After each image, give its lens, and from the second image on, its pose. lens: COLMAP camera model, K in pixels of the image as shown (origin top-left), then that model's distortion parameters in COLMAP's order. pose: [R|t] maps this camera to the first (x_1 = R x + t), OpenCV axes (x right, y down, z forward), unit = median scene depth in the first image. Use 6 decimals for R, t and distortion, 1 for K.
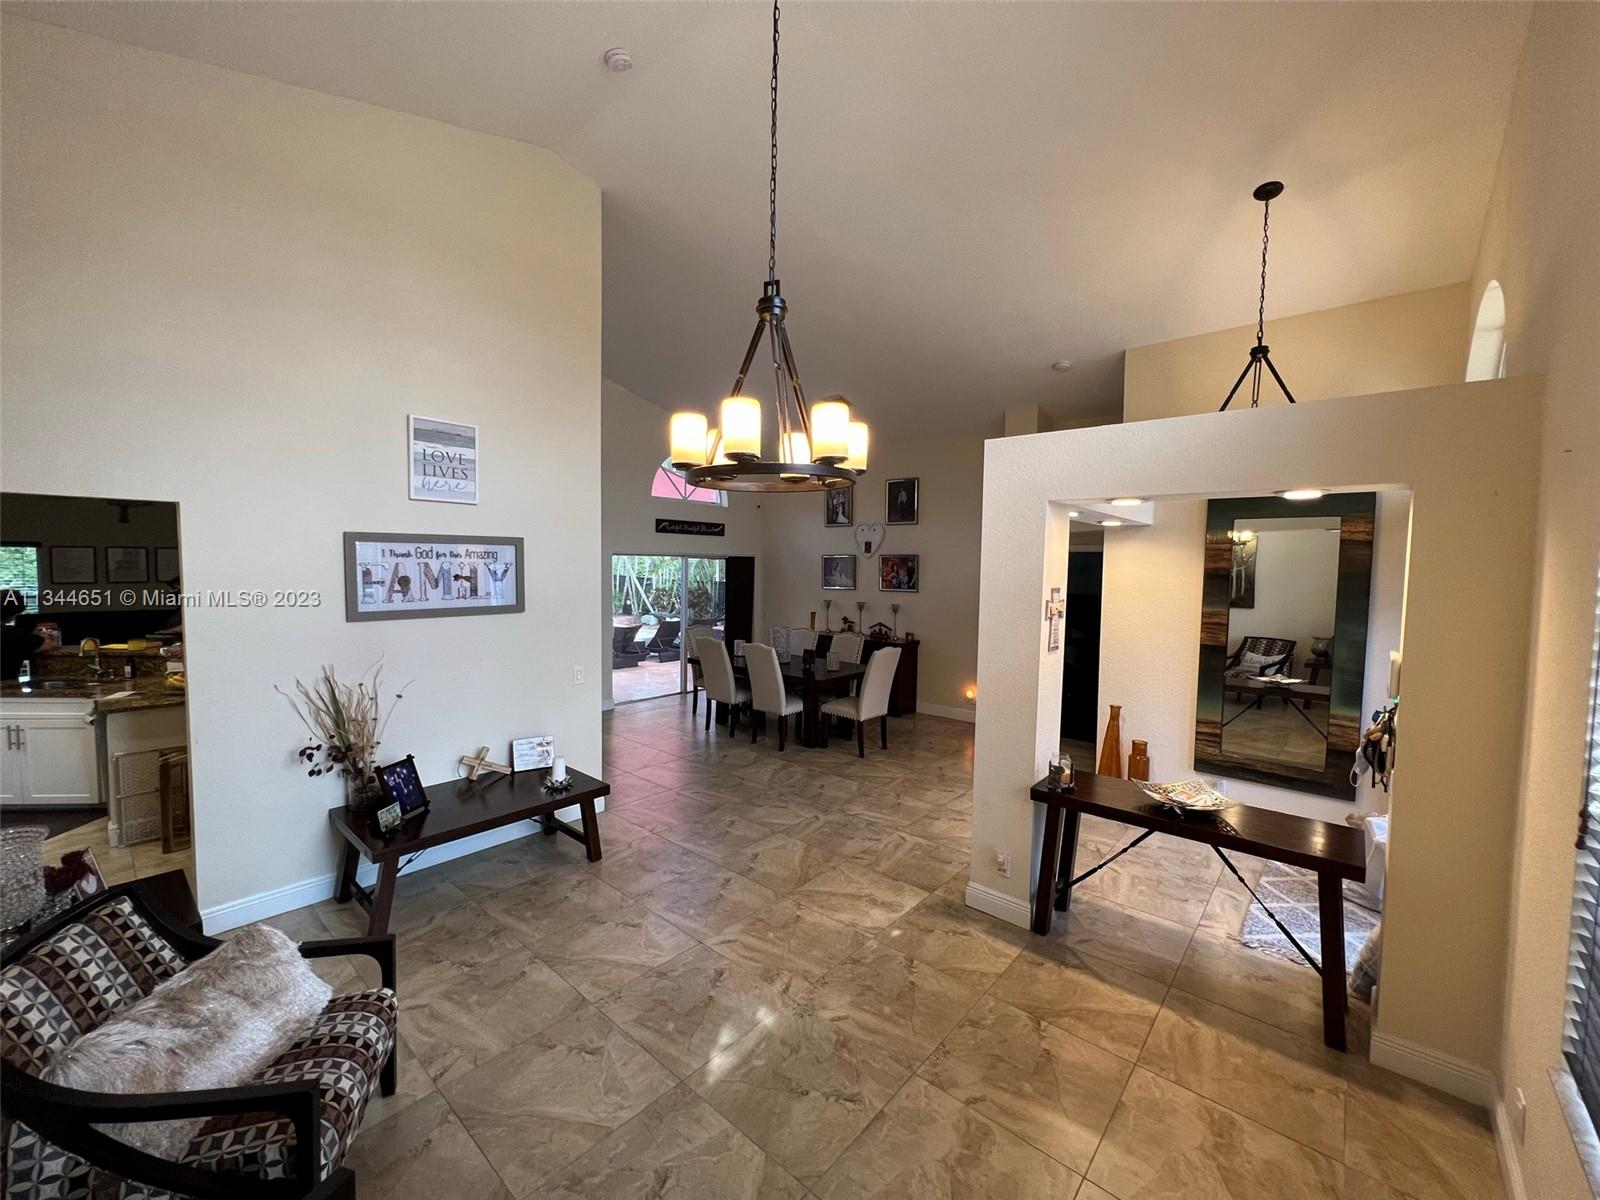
lens RADIAL K [[641.8, 0, 794.8], [0, 641.8, 601.4], [0, 0, 1]] dist [-0.001410, 0.000507]
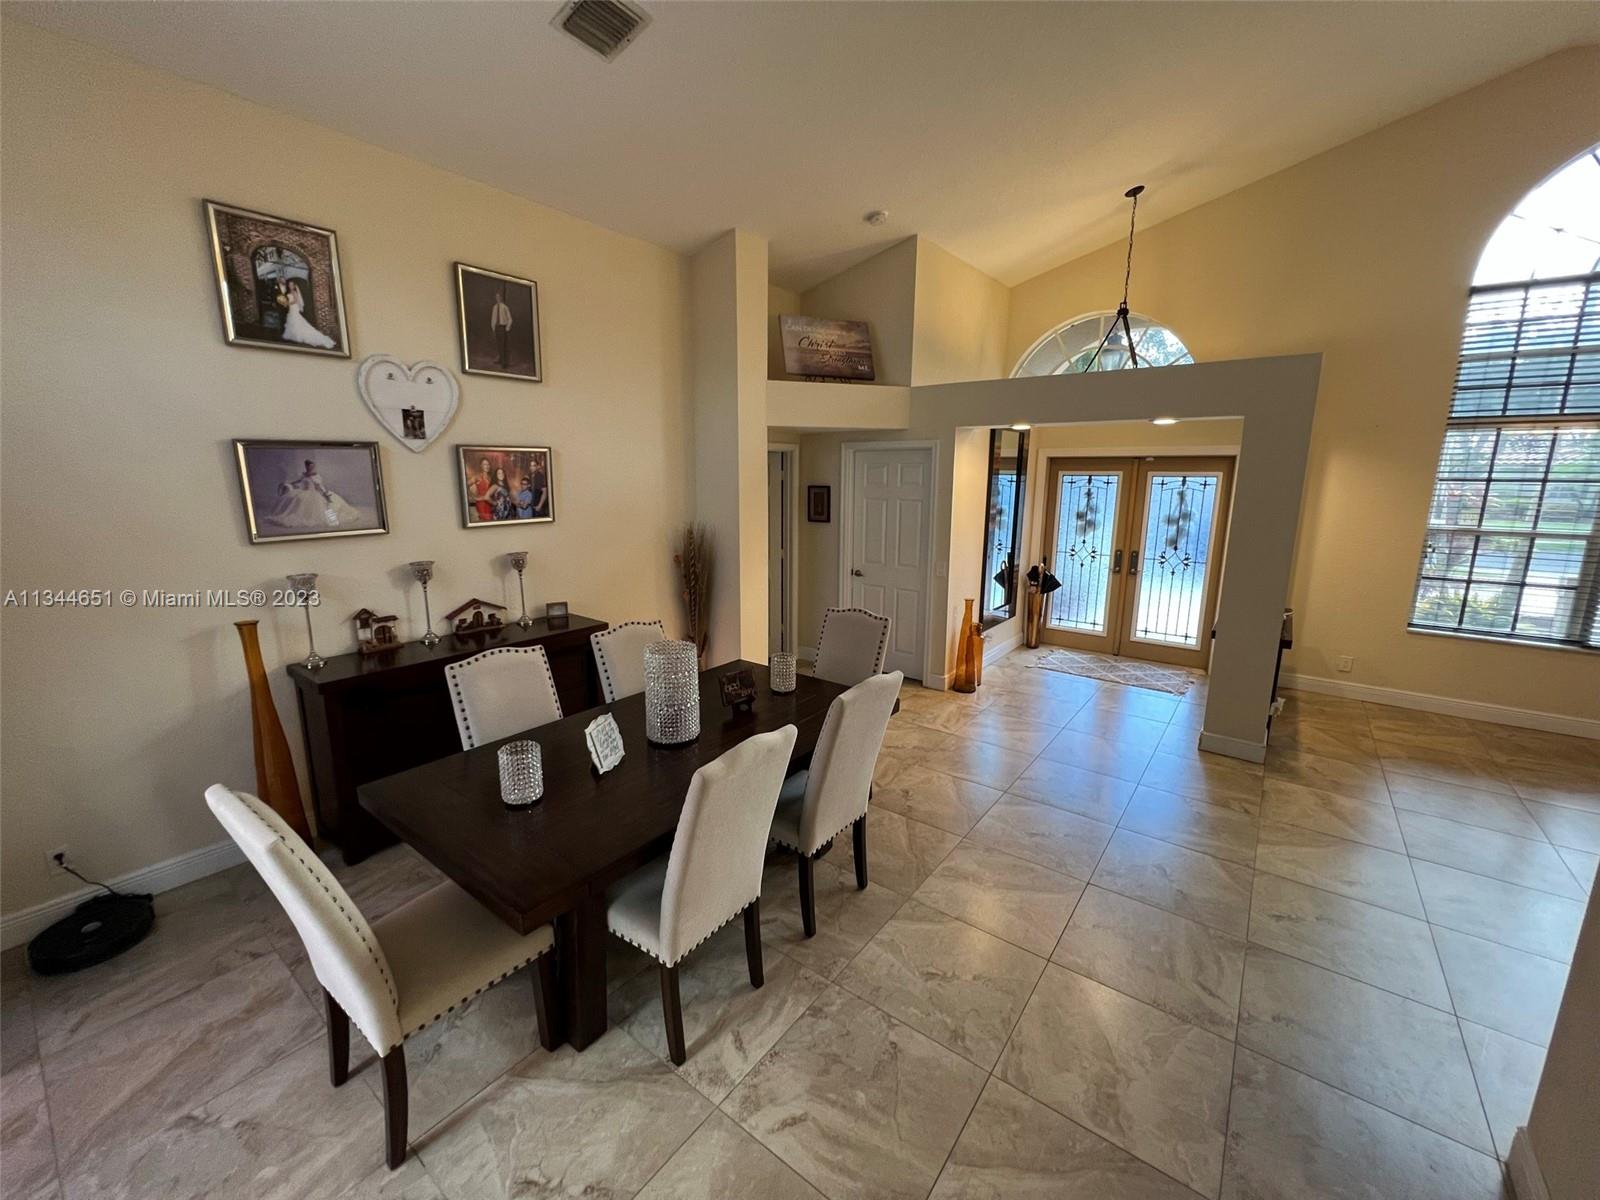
lens RADIAL K [[641.8, 0, 797.5], [0, 641.8, 596.3], [0, 0, 1]] dist [-0.001410, 0.000507]
pose [[-0.072255, -0.206472, 0.975781, -0.334695], [0.053642, 0.976118, 0.210516, -0.053625], [-0.995943, 0.067554, -0.059454, 0.840154]]
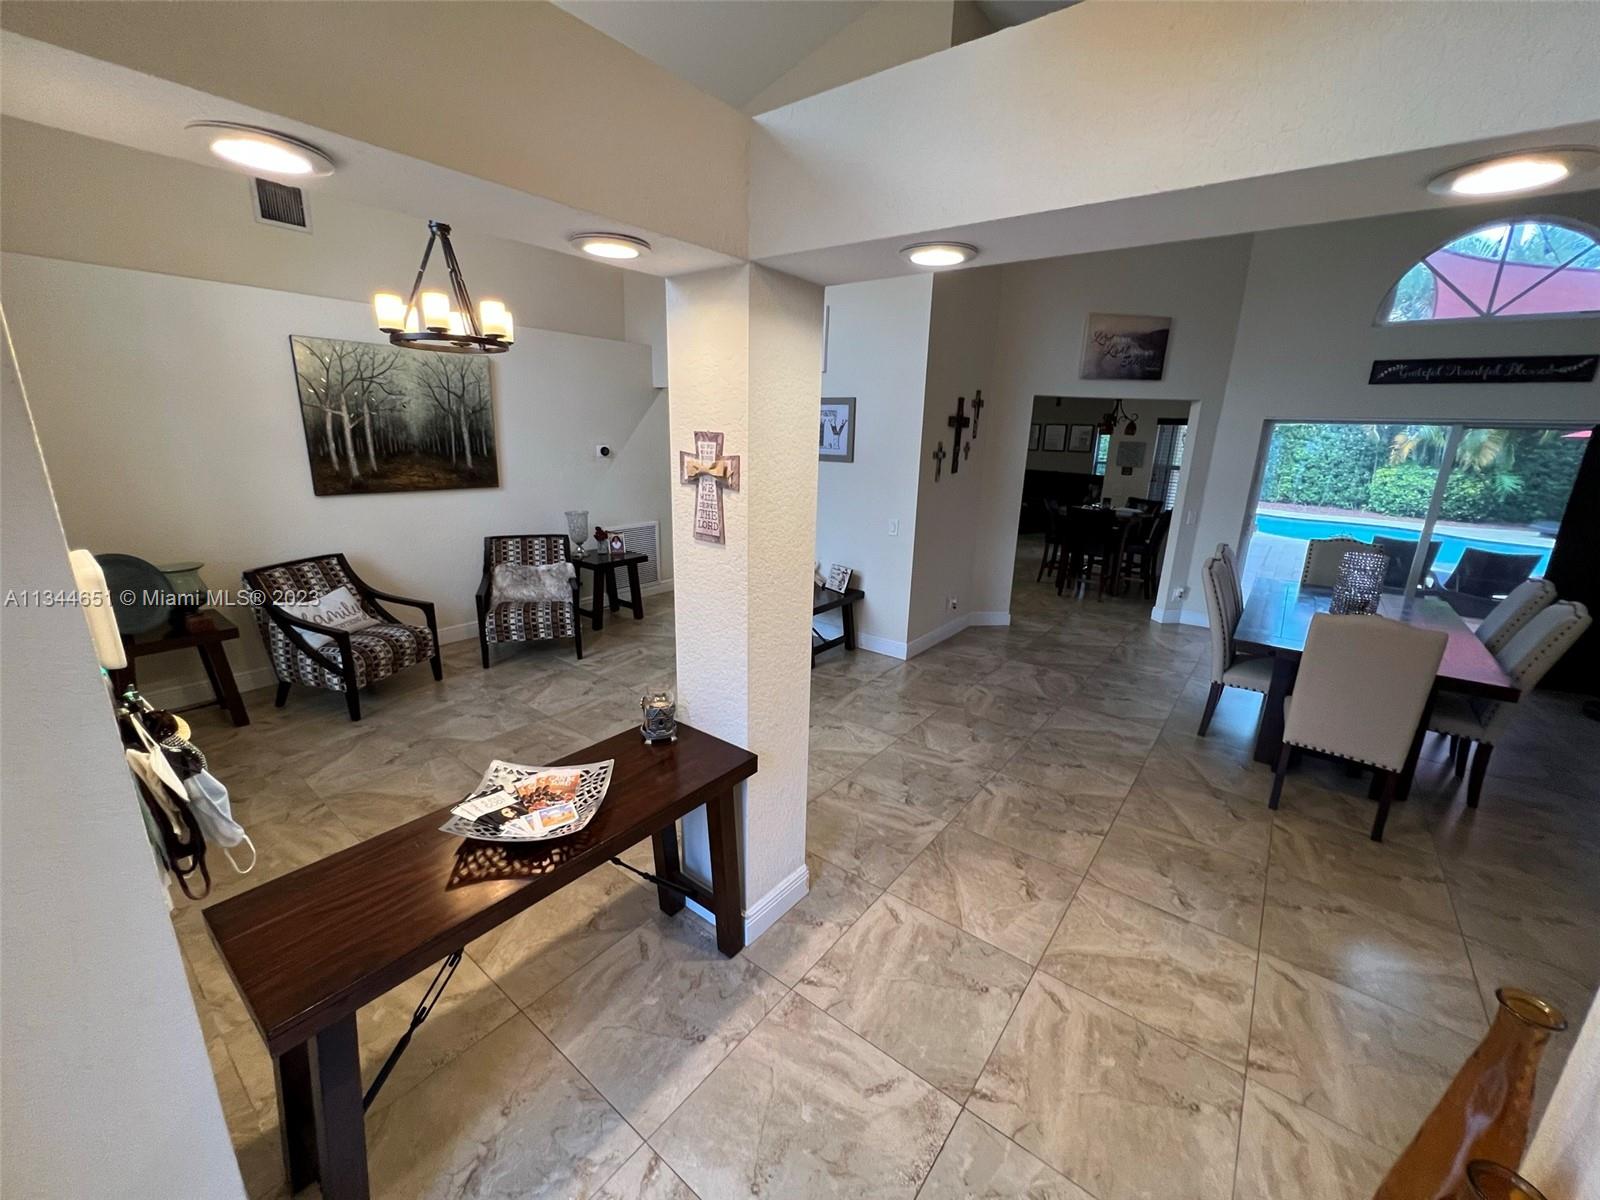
lens RADIAL K [[641.8, 0, 797.3], [0, 641.8, 597.5], [0, 0, 1]] dist [-0.001410, 0.000507]
pose [[0.058022, 0.246131, -0.967498, 0.419543], [-0.086109, 0.966753, 0.240777, -0.010297], [0.994595, 0.069340, 0.077287, 0.435998]]
